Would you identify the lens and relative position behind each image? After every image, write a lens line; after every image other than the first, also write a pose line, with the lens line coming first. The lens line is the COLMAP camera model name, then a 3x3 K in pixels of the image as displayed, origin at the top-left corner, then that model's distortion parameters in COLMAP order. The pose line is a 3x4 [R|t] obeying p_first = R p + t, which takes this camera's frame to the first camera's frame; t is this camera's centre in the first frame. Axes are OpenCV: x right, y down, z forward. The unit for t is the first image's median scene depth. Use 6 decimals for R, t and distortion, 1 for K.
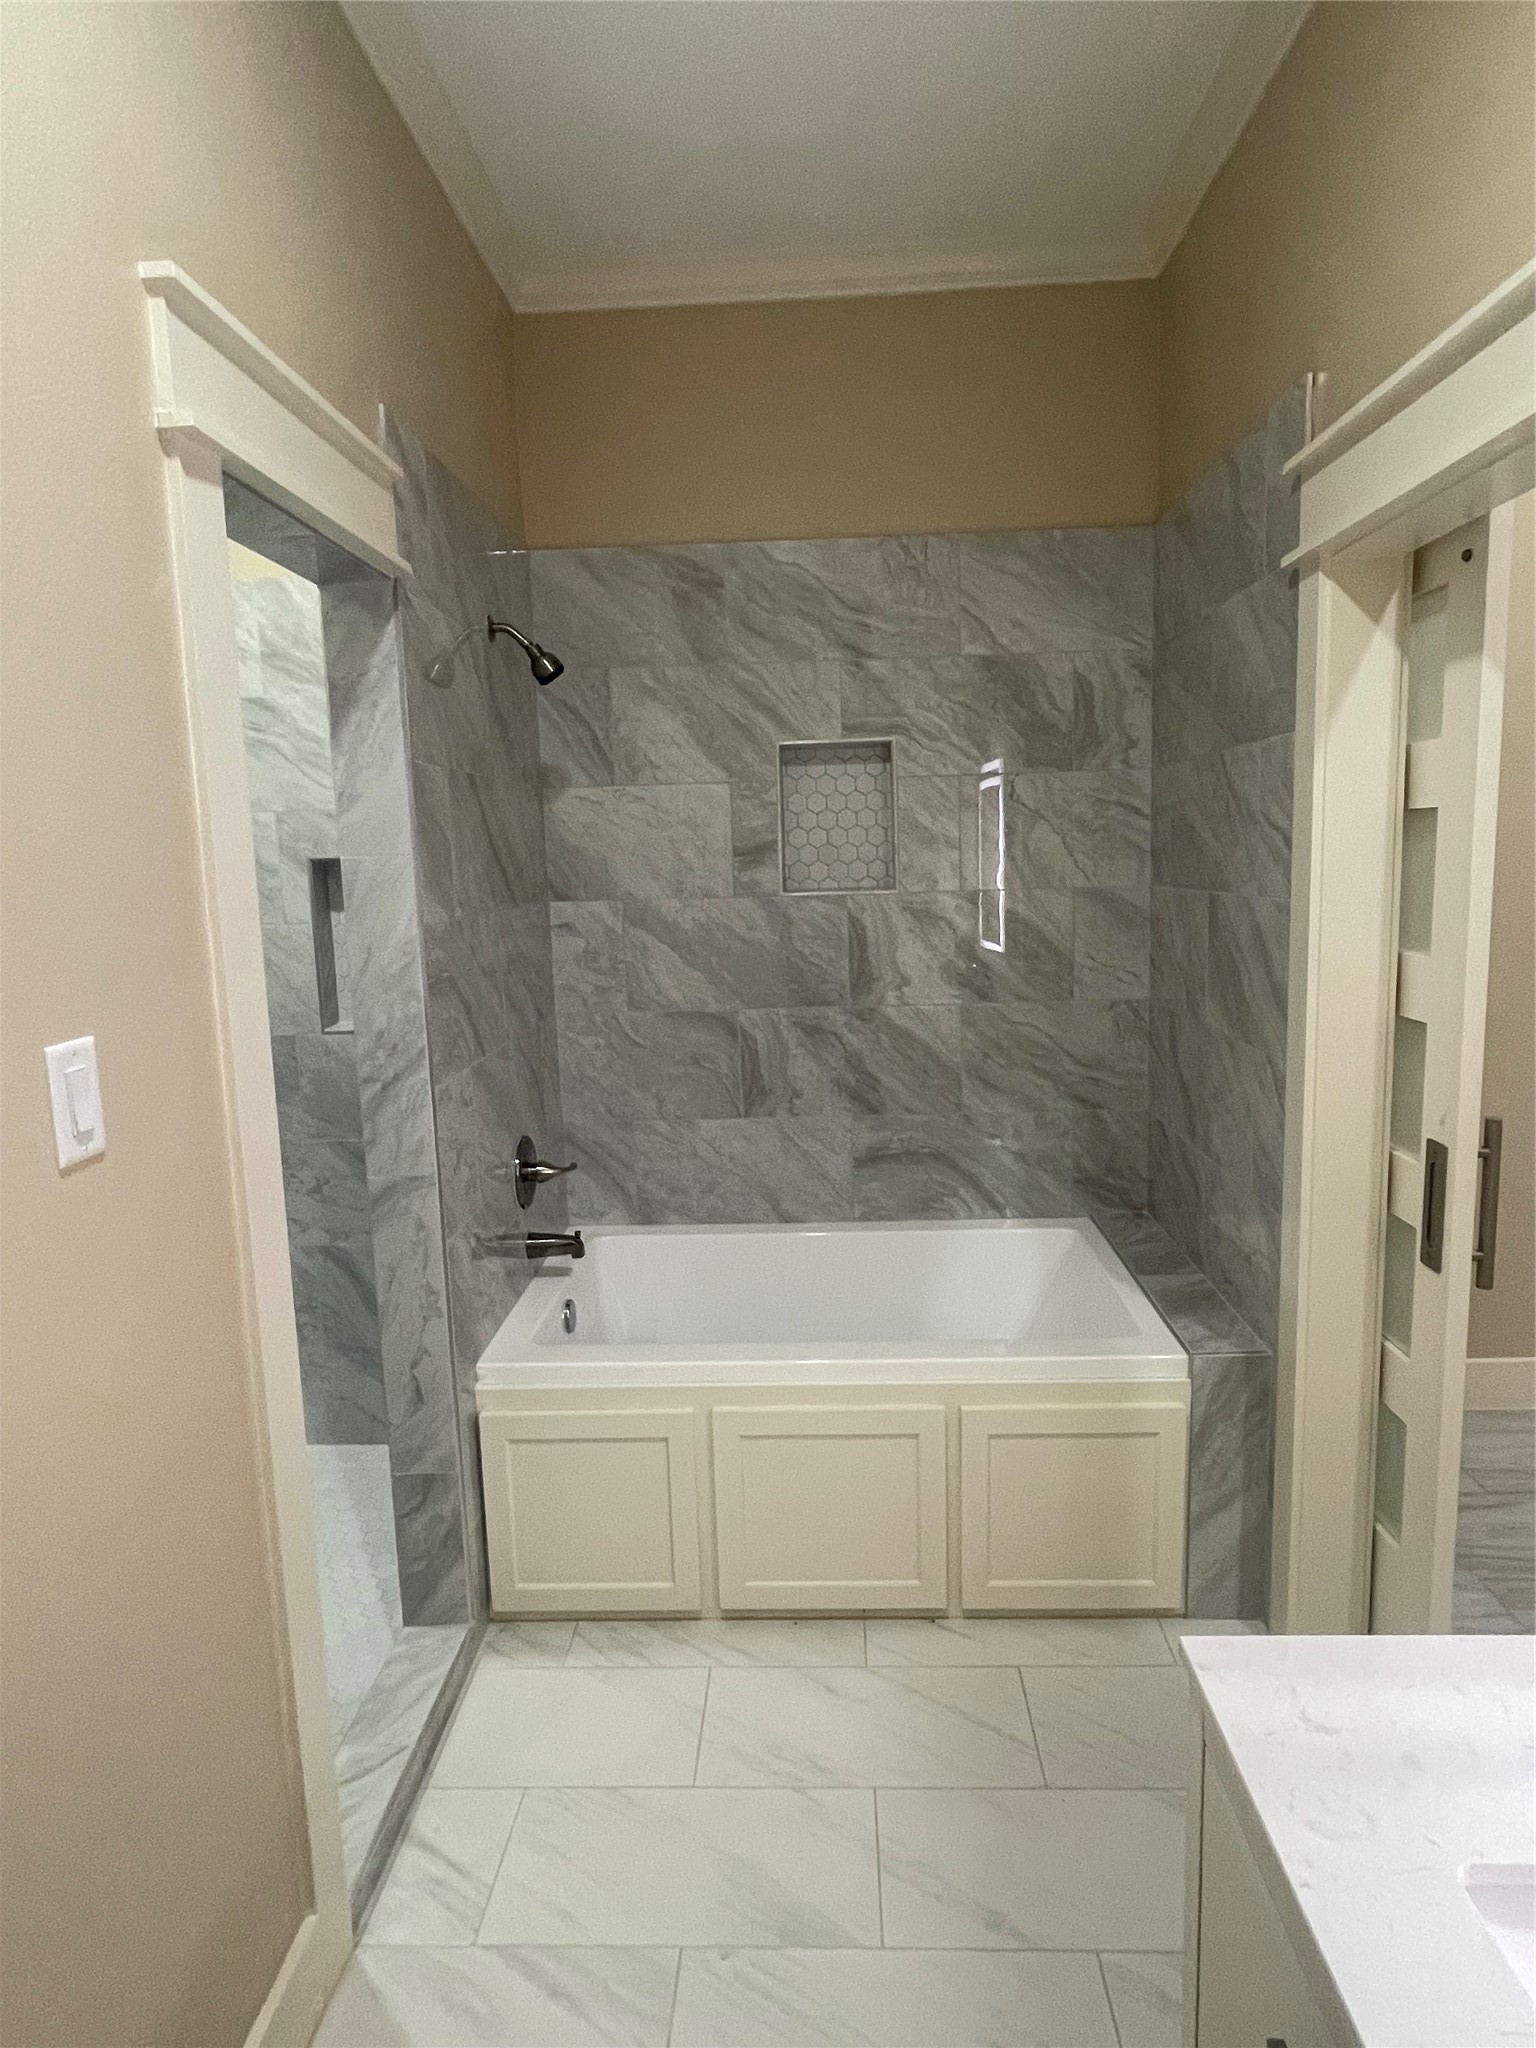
lens RADIAL K [[1164.0, 0, 772.1], [0, 1164.0, 1020.3], [0, 0, 1]] dist [-0.003939, 0.002361]
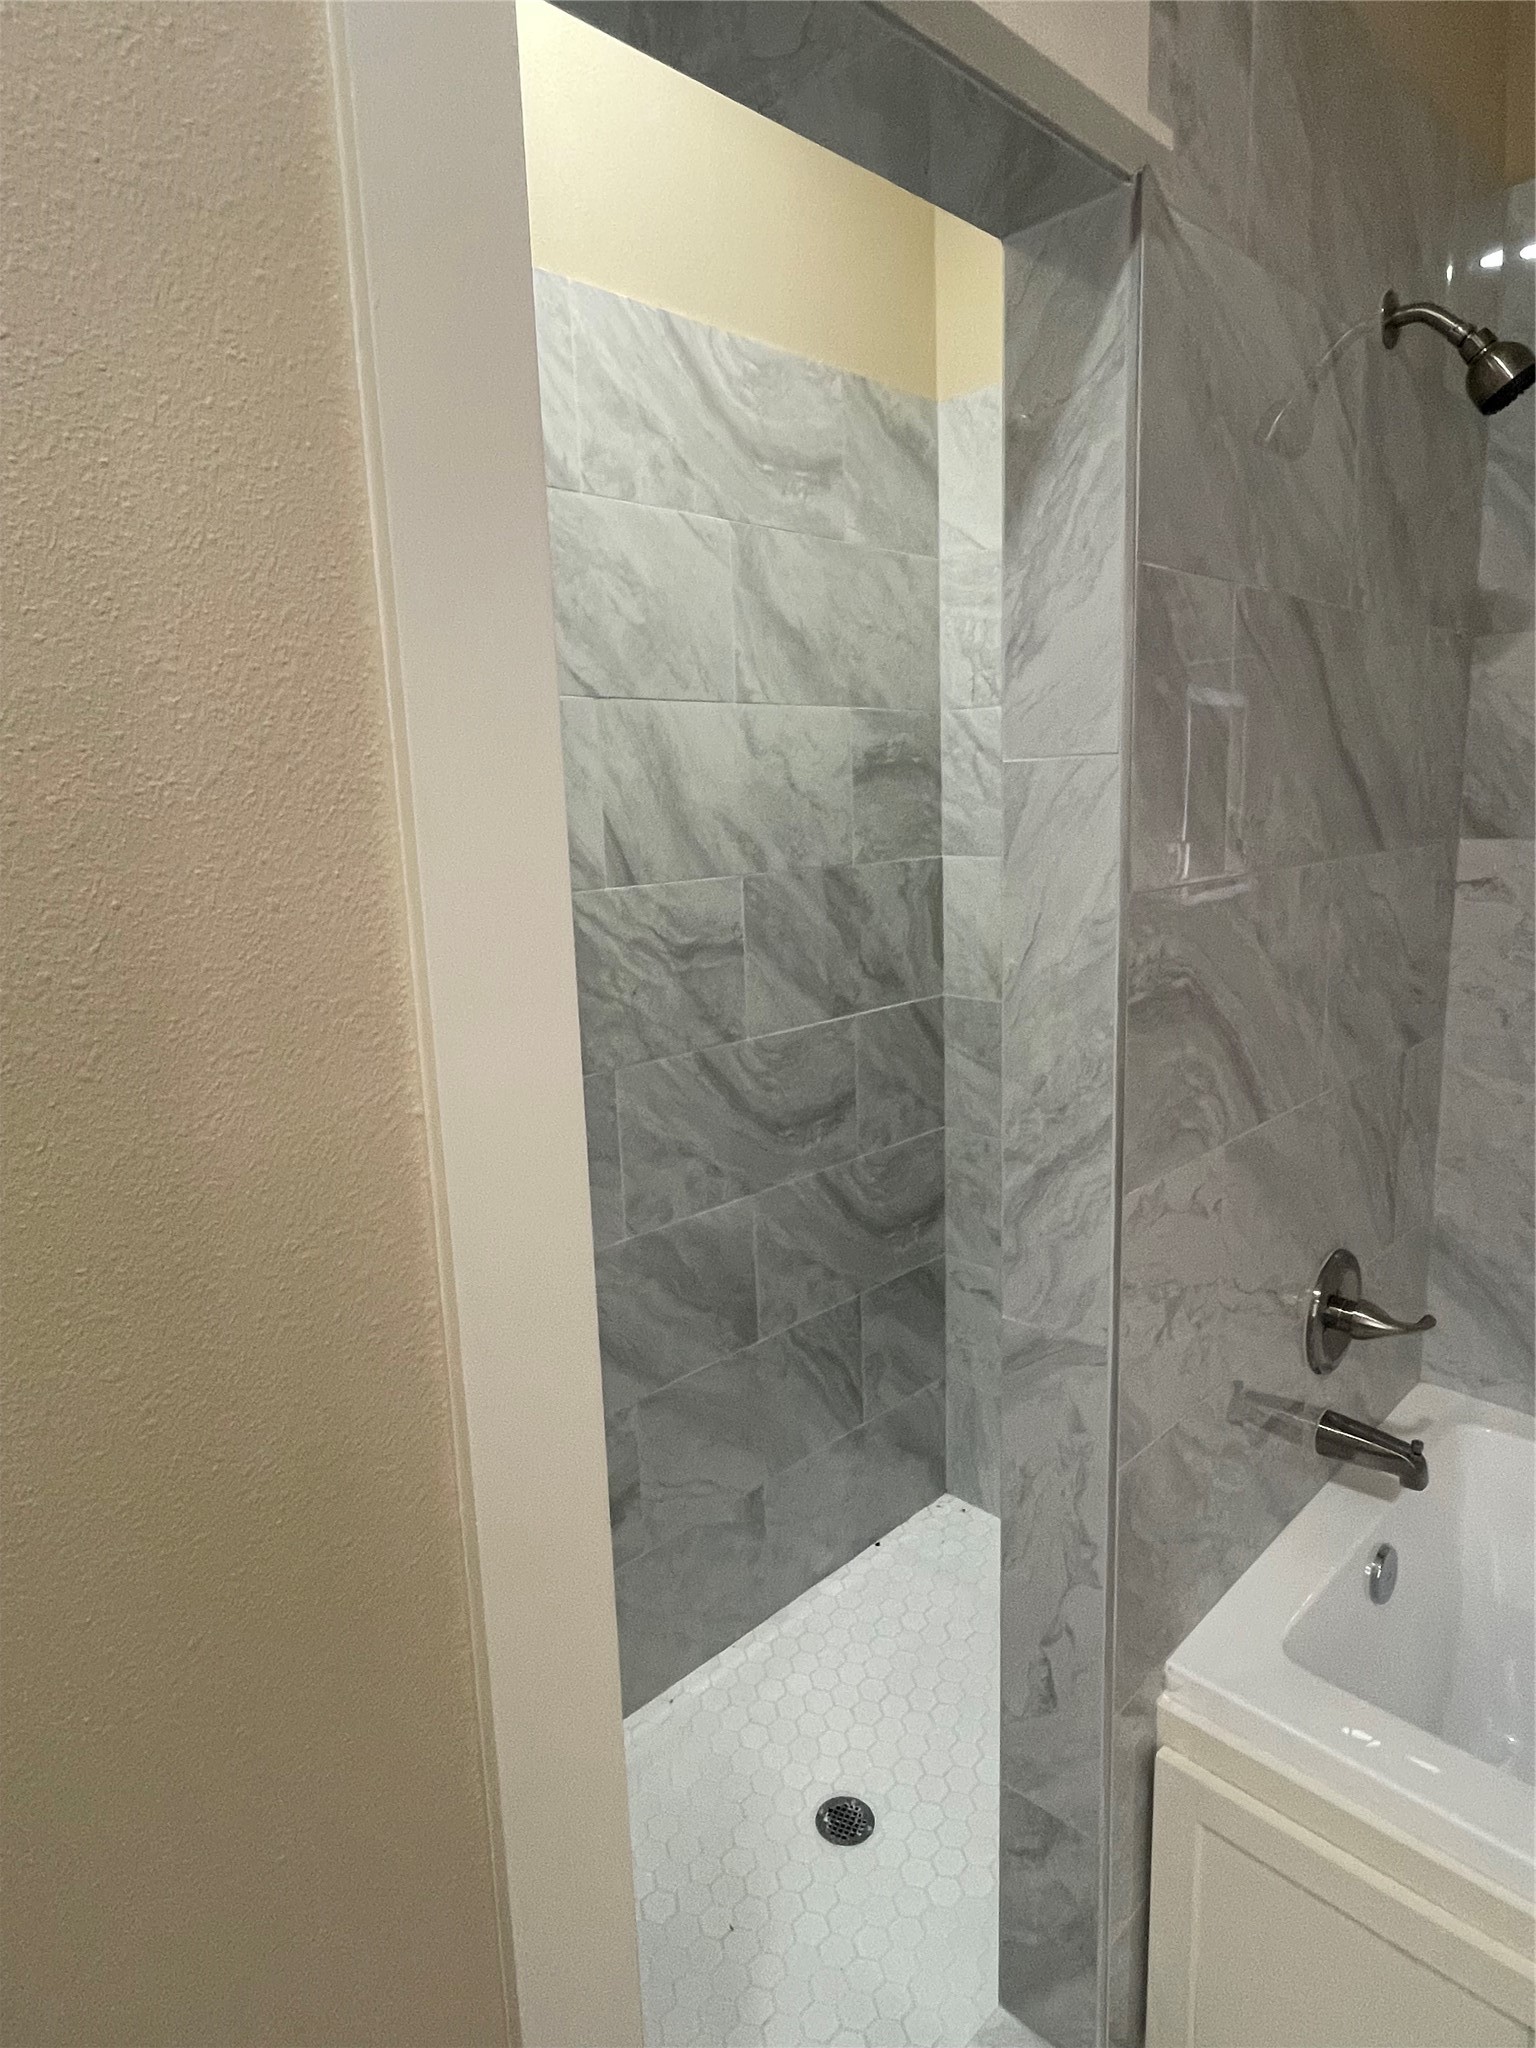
lens RADIAL K [[1164.0, 0, 778.9], [0, 1164.0, 1025.9], [0, 0, 1]] dist [-0.003939, 0.002361]
pose [[0.730870, 0.134014, -0.669231, -0.050220], [-0.083660, 0.990730, 0.107029, -0.054490], [0.677370, -0.022236, 0.735306, 0.432534]]
